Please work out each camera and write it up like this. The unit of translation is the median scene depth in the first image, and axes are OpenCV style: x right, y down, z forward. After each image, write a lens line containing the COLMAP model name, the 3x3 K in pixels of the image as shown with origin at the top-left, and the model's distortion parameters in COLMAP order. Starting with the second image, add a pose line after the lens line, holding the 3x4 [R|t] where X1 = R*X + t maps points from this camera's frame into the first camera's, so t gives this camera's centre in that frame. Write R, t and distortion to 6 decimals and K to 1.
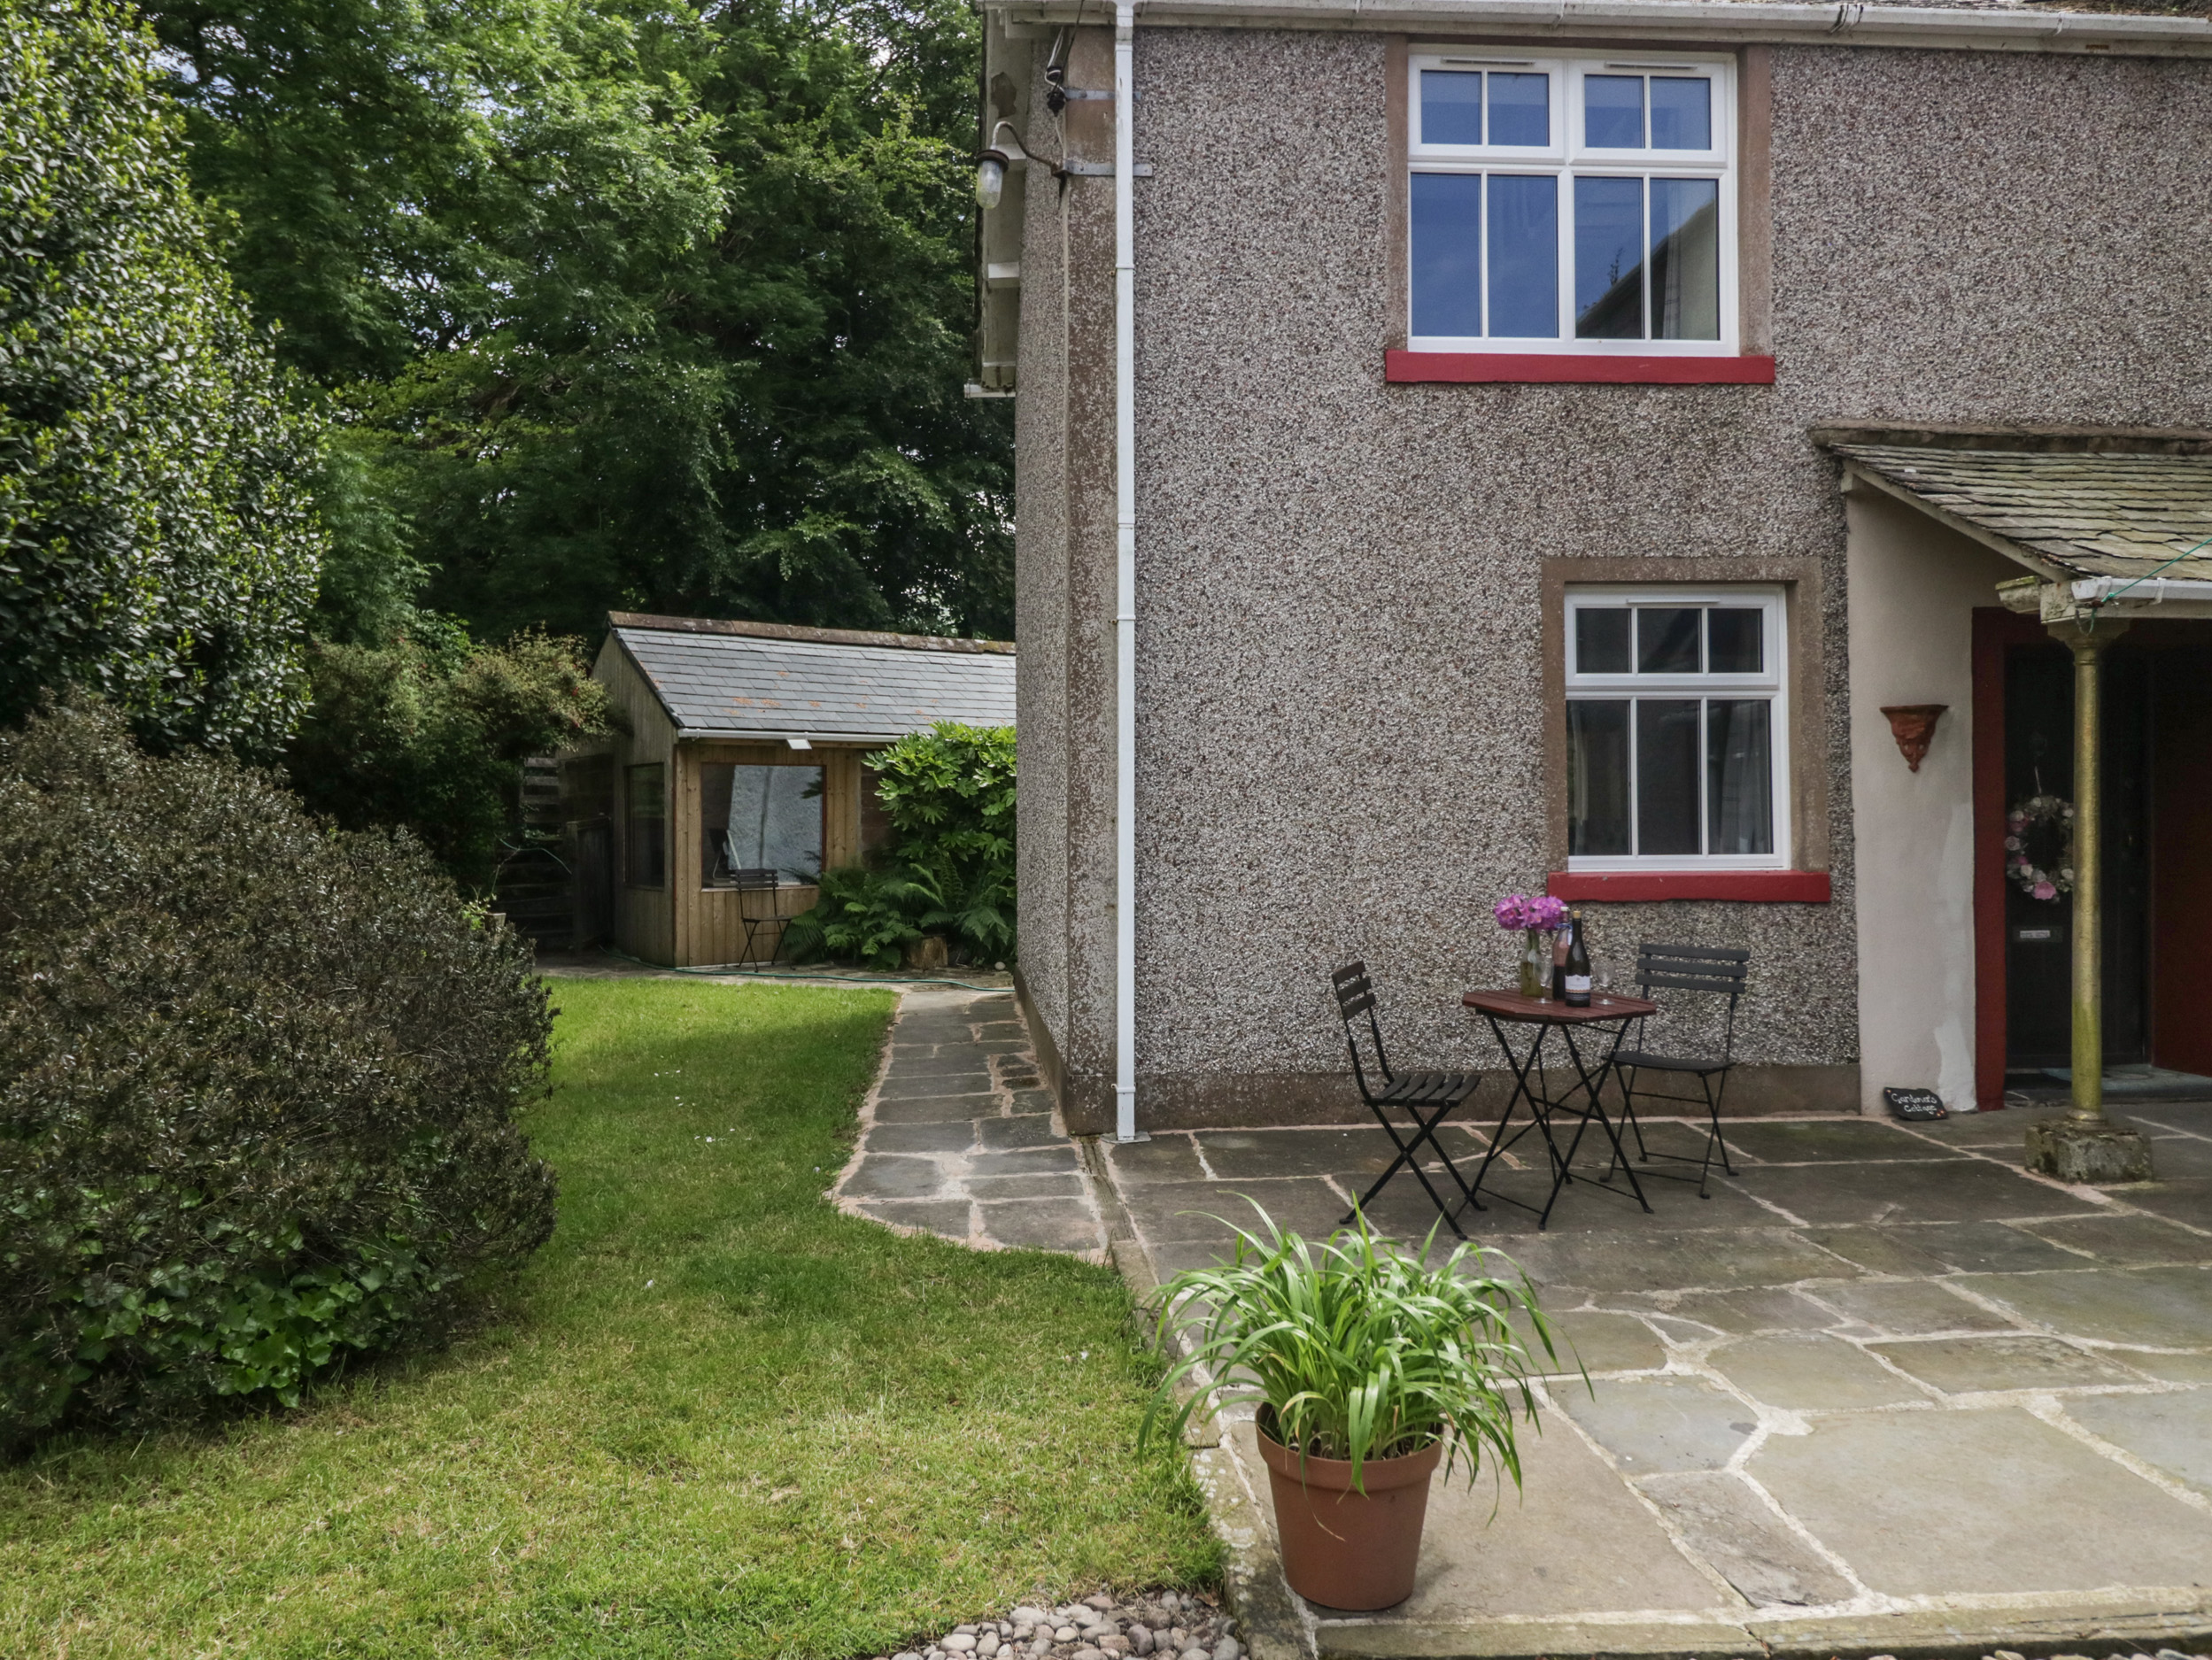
lens RADIAL K [[1458.9, 0, 1085.7], [0, 1458.9, 815.5], [0, 0, 1]] dist [0.005337, -0.005961]
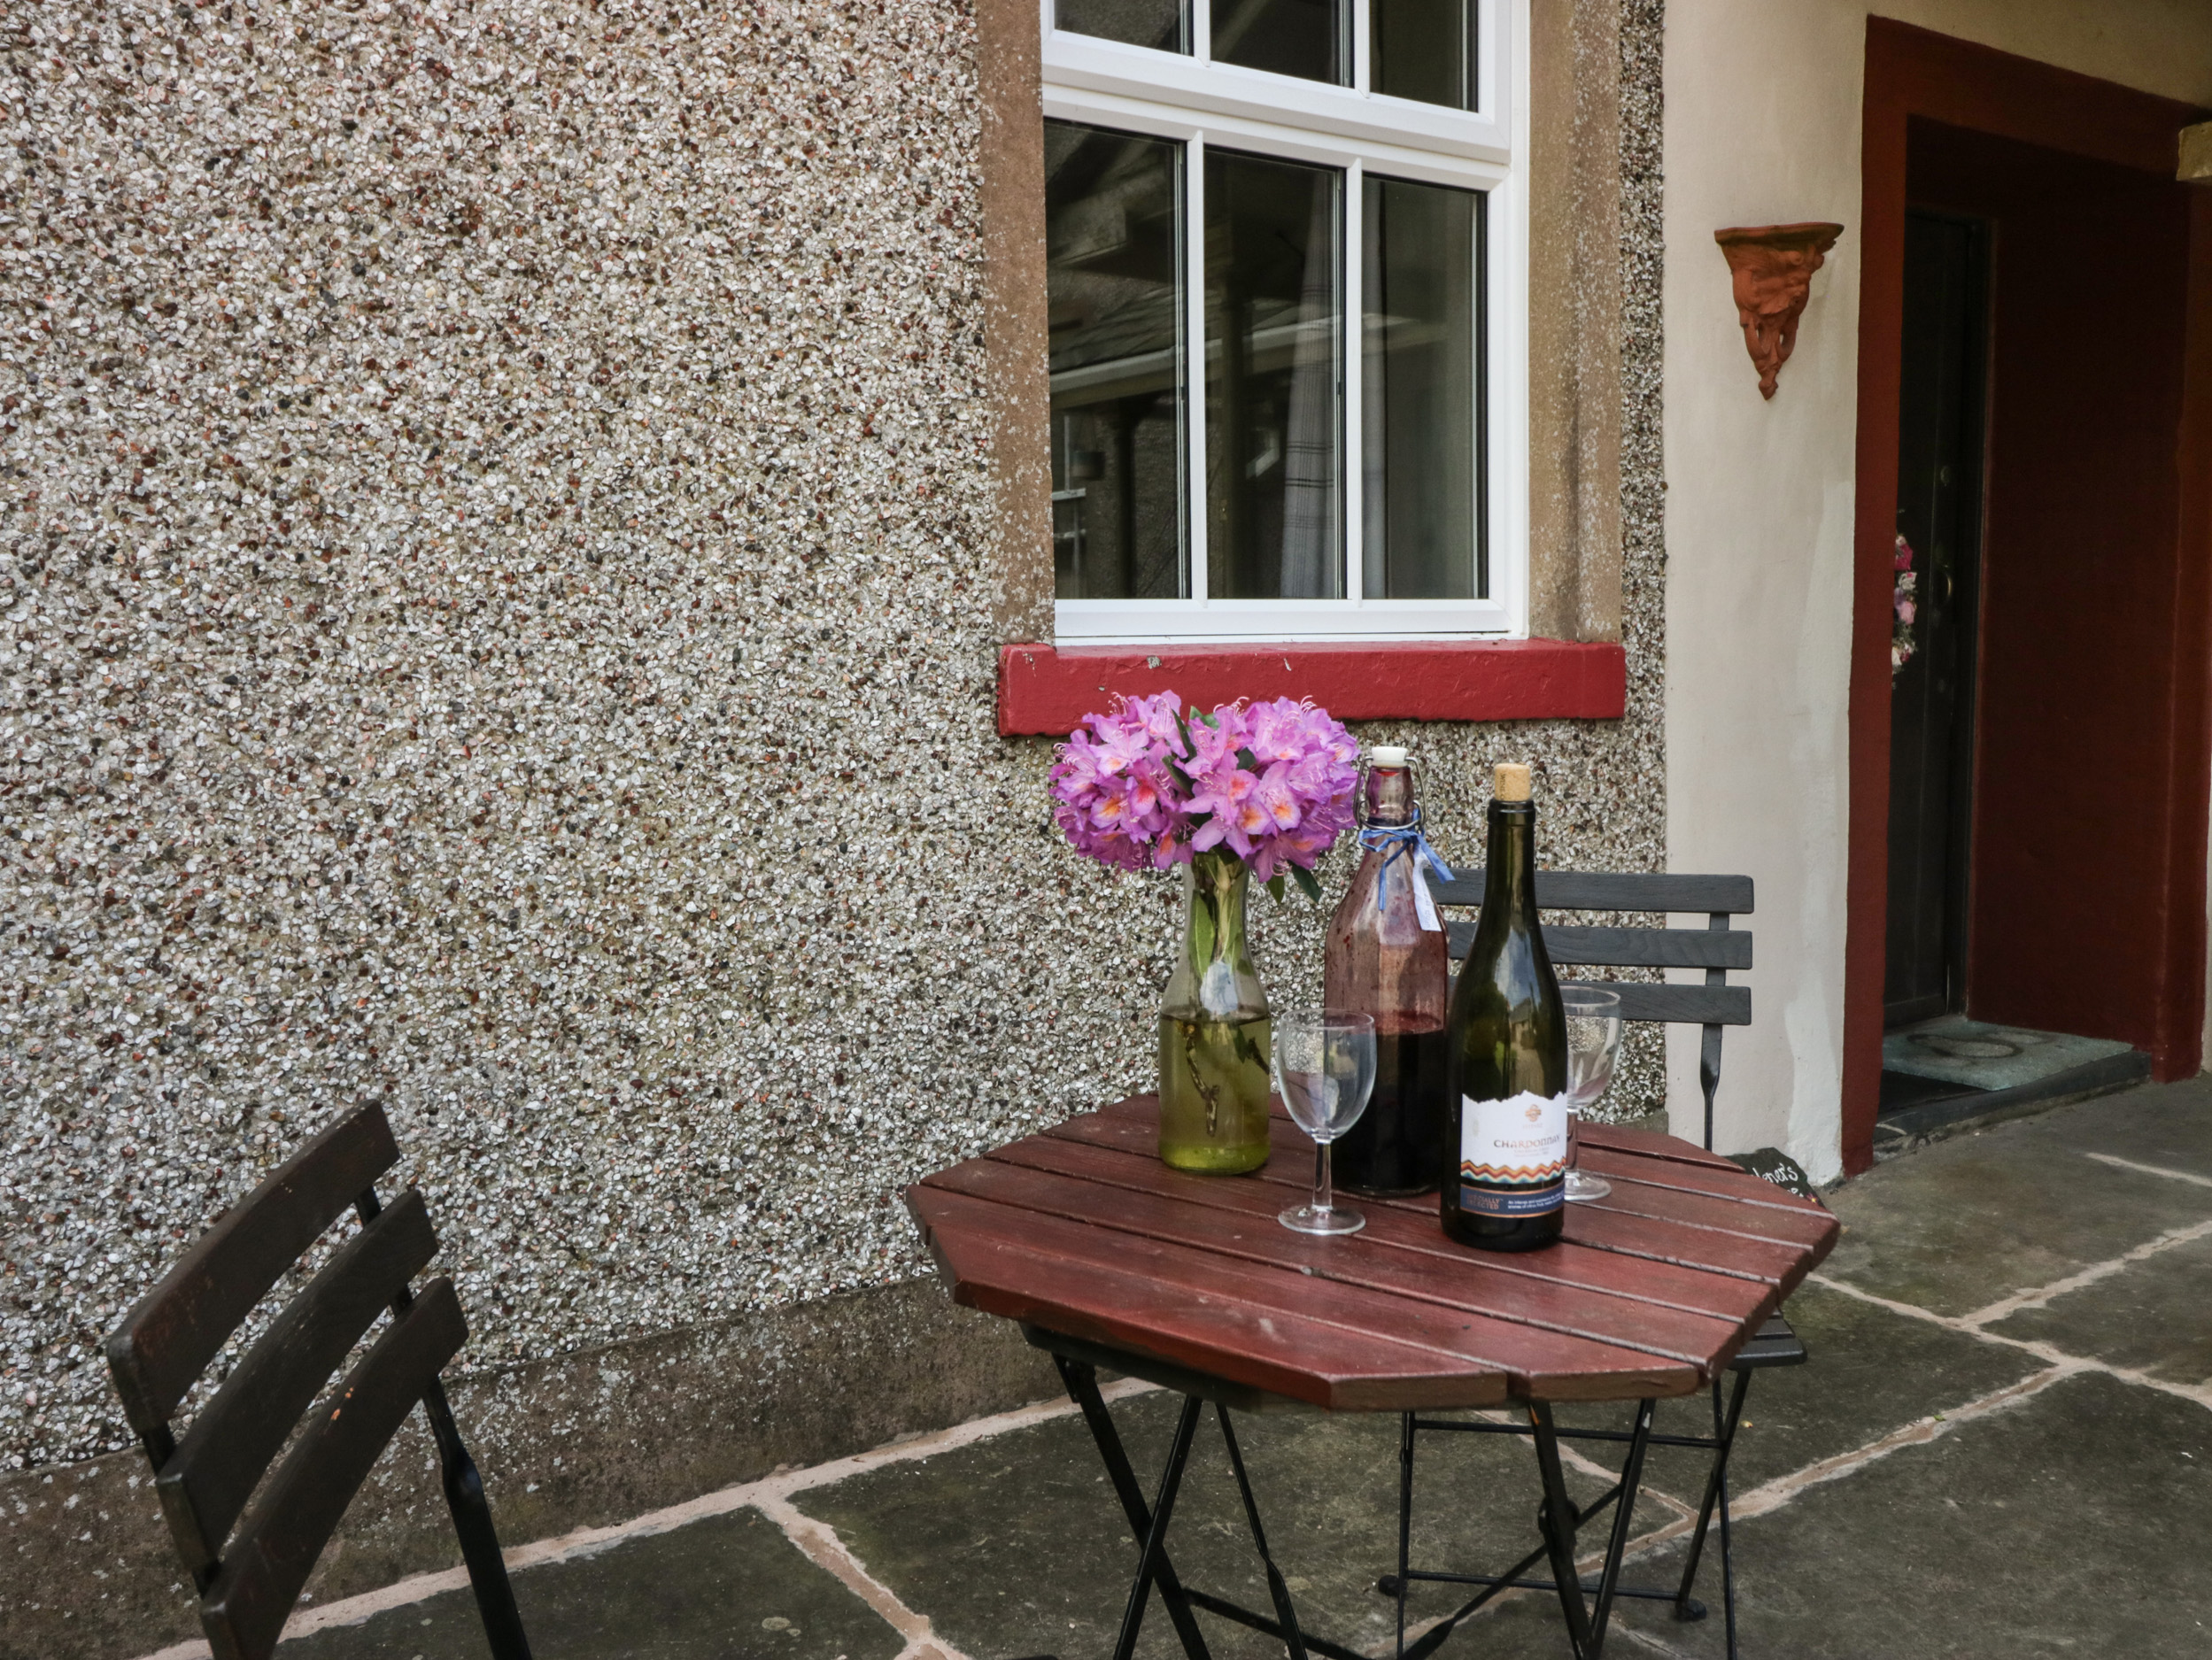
lens RADIAL K [[1936.9, 0, 1089.4], [0, 1936.9, 806.2], [0, 0, 1]] dist [0.014785, -0.004004]
pose [[0.864622, -0.048160, 0.500109, 0.122872], [0.005942, 0.996306, 0.085671, 0.037841], [-0.502387, -0.071101, 0.861714, 0.627851]]
